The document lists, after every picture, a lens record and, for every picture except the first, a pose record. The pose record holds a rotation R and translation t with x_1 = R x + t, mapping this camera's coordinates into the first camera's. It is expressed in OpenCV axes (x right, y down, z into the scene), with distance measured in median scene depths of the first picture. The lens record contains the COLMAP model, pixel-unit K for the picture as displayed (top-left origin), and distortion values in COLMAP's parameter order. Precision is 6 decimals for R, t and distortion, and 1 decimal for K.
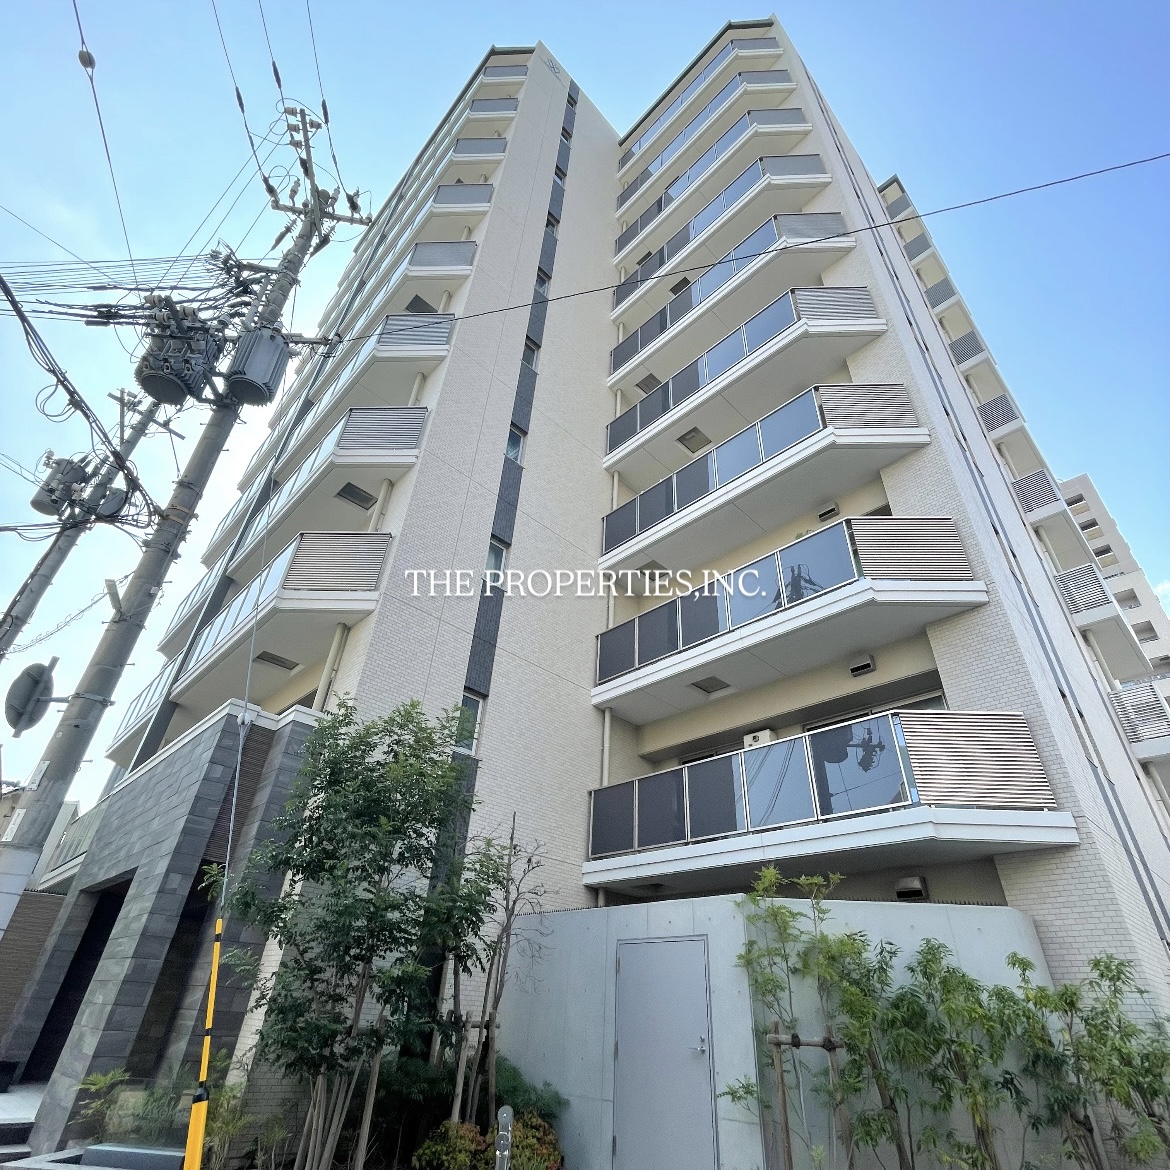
lens RADIAL K [[634.3, 0, 586.8], [0, 634.3, 582.6], [0, 0, 1]] dist [-0.001496, -0.002734]
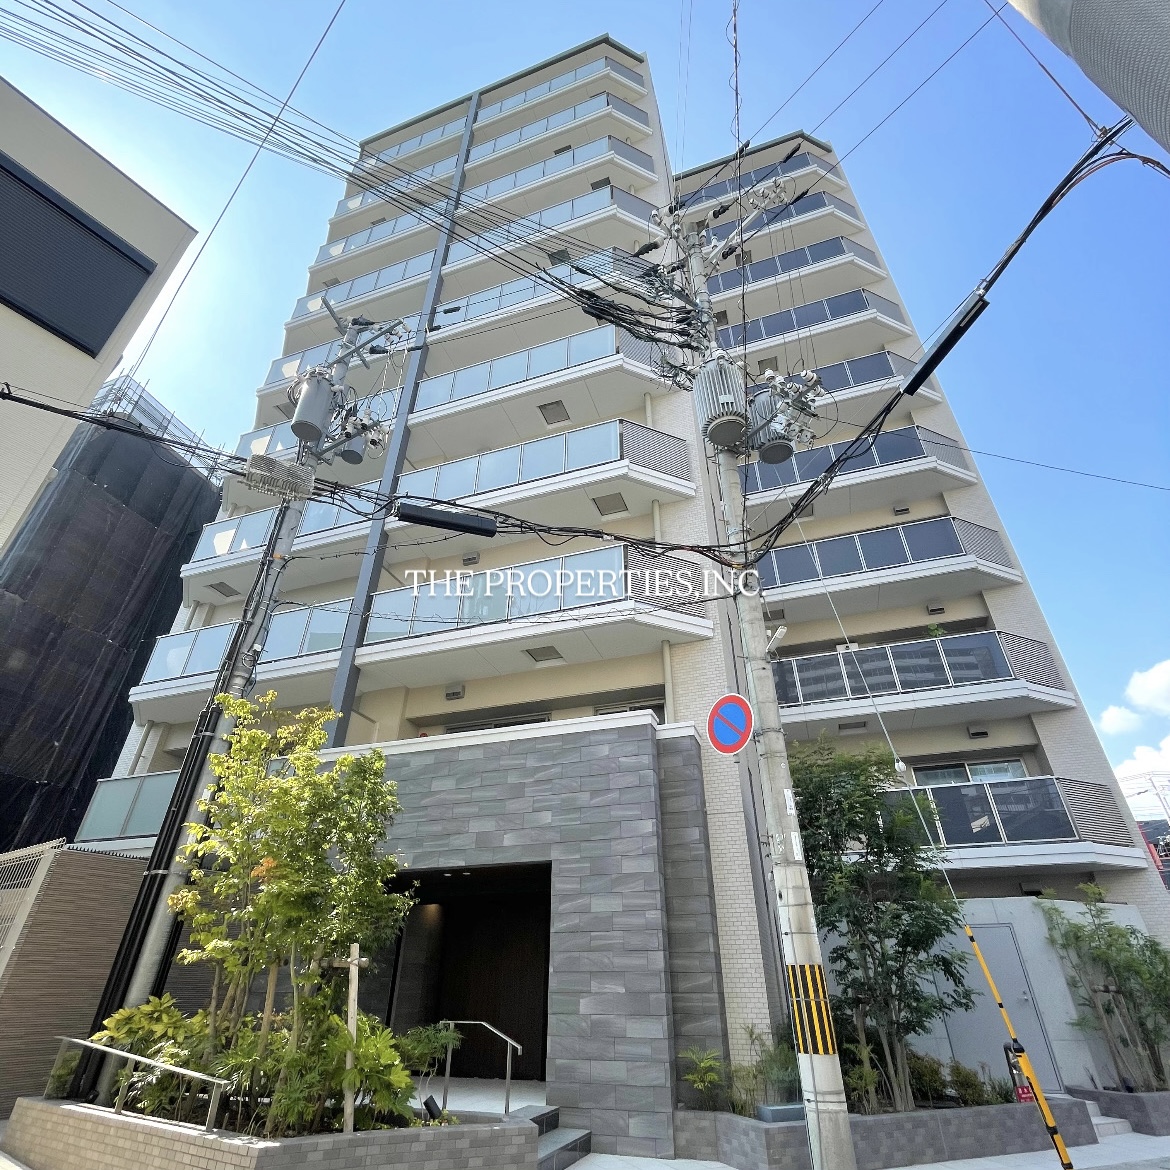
lens RADIAL K [[618.3, 0, 588.1], [0, 618.3, 600.9], [0, 0, 1]] dist [0.004616, 0.000500]
pose [[0.899061, 0.193638, 0.392675, -0.927094], [-0.214884, 0.976584, 0.010416, 0.016348], [-0.381463, -0.093744, 0.919618, 0.085450]]
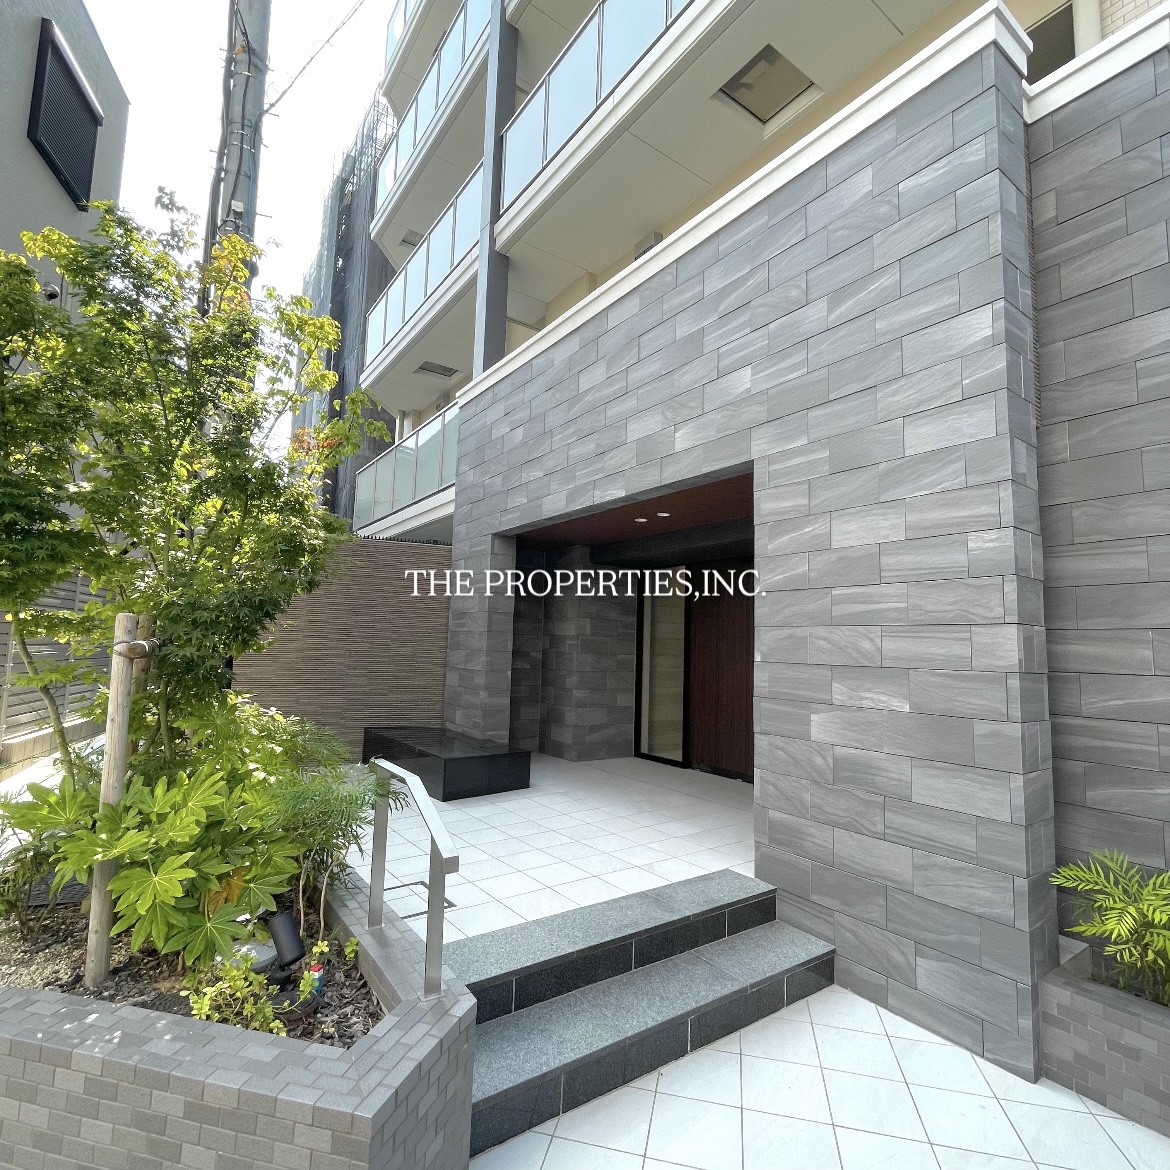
lens RADIAL K [[634.3, 0, 586.8], [0, 634.3, 582.6], [0, 0, 1]] dist [-0.001496, -0.002734]
pose [[0.984406, -0.044924, -0.170078, -0.619067], [0.121587, 0.872479, 0.473284, 0.237336], [0.127128, -0.486582, 0.864336, 0.429886]]
